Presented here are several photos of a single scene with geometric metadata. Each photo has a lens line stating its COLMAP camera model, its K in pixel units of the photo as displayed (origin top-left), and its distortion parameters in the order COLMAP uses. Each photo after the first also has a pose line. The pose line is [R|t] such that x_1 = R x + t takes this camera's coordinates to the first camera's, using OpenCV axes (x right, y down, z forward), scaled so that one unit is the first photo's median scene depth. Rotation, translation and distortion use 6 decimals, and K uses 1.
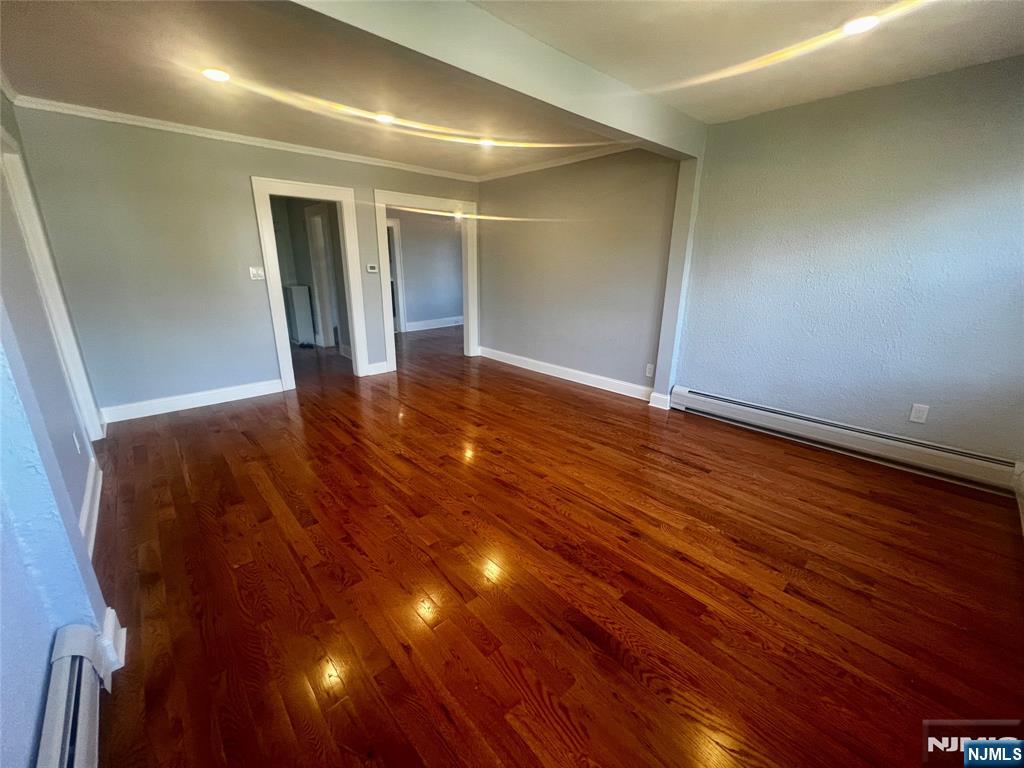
lens RADIAL K [[408.5, 0, 515.8], [0, 408.5, 380.6], [0, 0, 1]] dist [-0.000881, 0.000362]
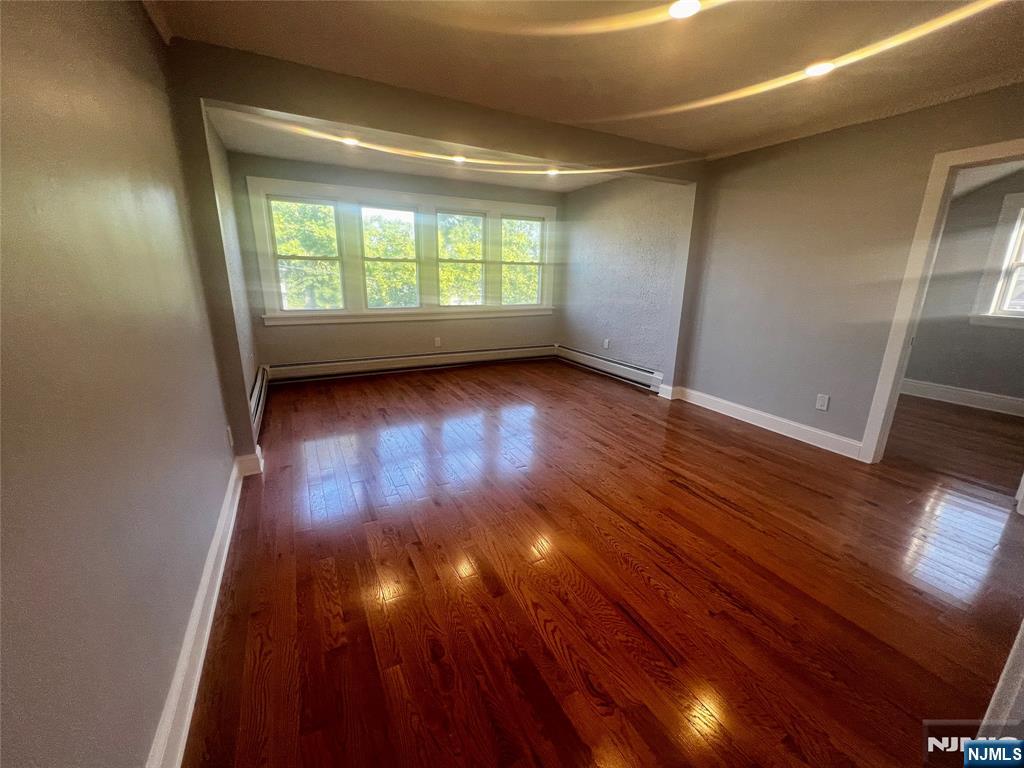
lens RADIAL K [[408.5, 0, 512.0], [0, 408.5, 387.7], [0, 0, 1]] dist [-0.000881, 0.000362]
pose [[-0.965723, -0.094893, 0.241607, -0.257297], [0.045740, 0.854010, 0.518243, -0.461343], [-0.255512, 0.511530, -0.820397, 1.648732]]
